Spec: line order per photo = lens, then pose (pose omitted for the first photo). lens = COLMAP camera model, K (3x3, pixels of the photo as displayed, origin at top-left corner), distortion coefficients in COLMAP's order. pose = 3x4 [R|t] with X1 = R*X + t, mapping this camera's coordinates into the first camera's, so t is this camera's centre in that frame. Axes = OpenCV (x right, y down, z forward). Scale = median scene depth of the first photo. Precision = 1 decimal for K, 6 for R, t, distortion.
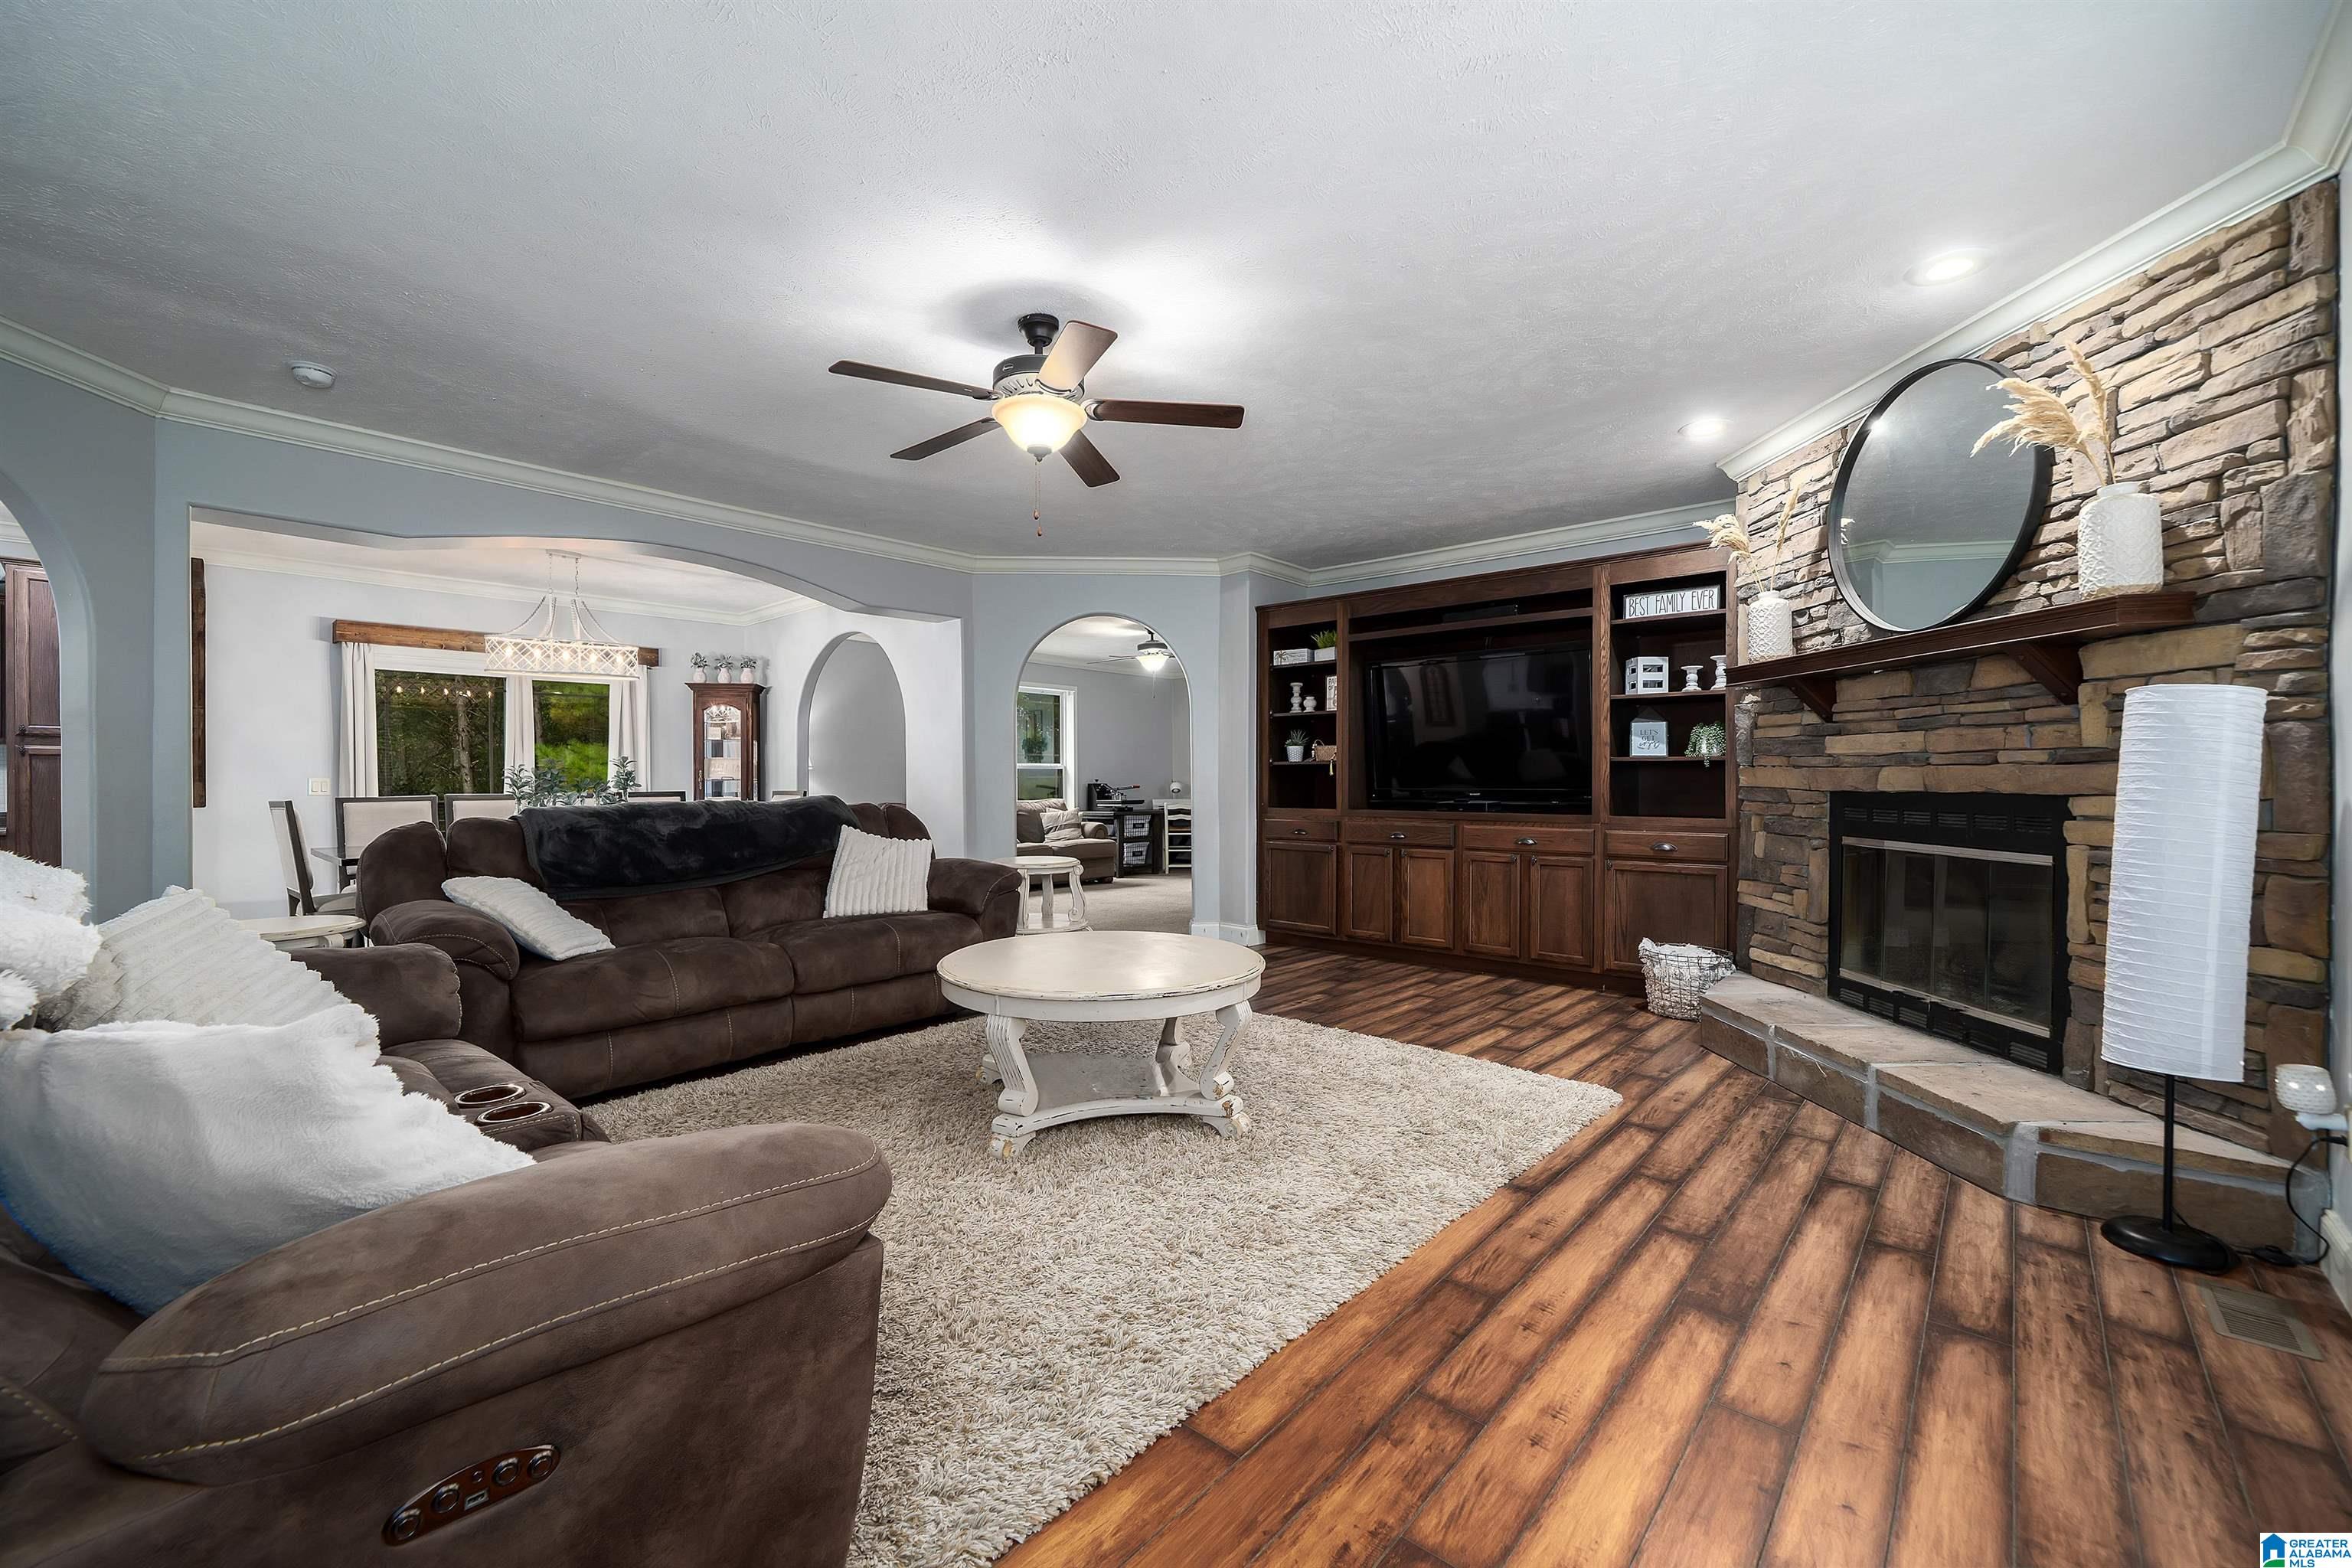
lens RADIAL K [[924.6, 0, 1168.6], [0, 924.6, 788.1], [0, 0, 1]] dist [-0.000398, -0.000005]
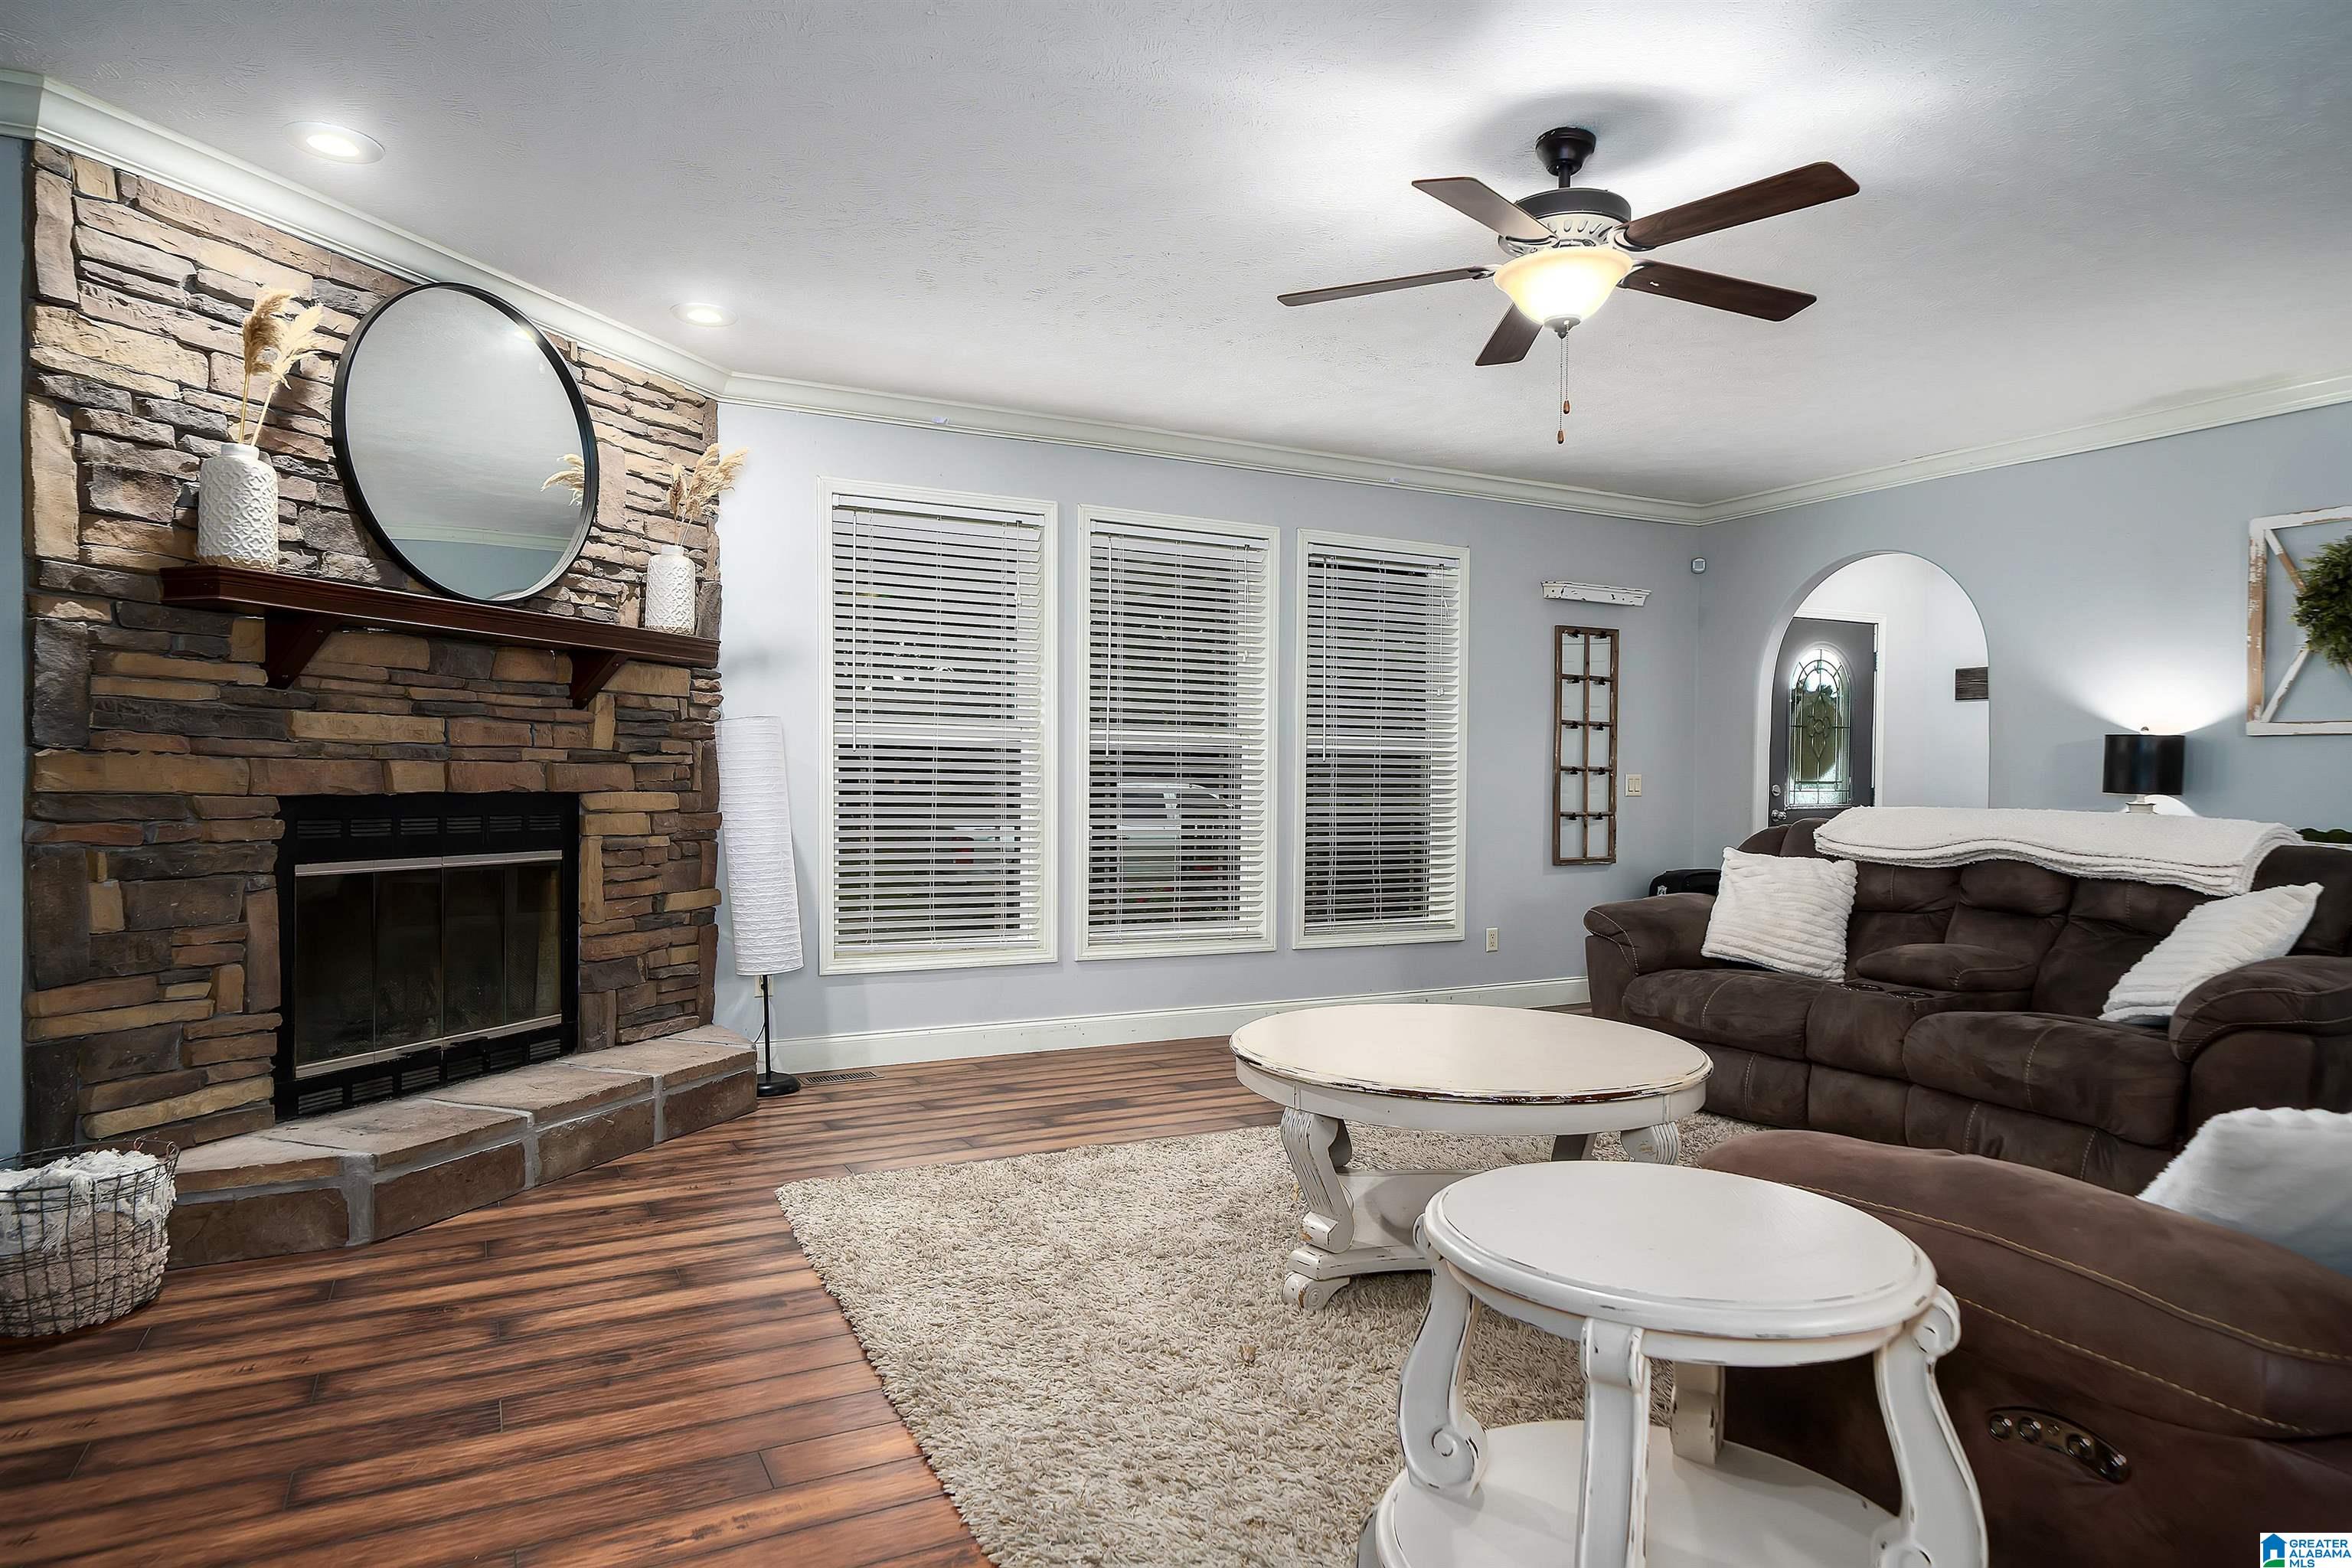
lens RADIAL K [[1326.8, 0, 1176.6], [0, 1326.8, 786.2], [0, 0, 1]] dist [0.001421, 0.000379]
pose [[-0.931779, -0.007111, 0.362956, -0.183210], [-0.001125, 0.999860, 0.016703, -0.018783], [-0.363024, 0.015155, -0.931656, 1.593534]]
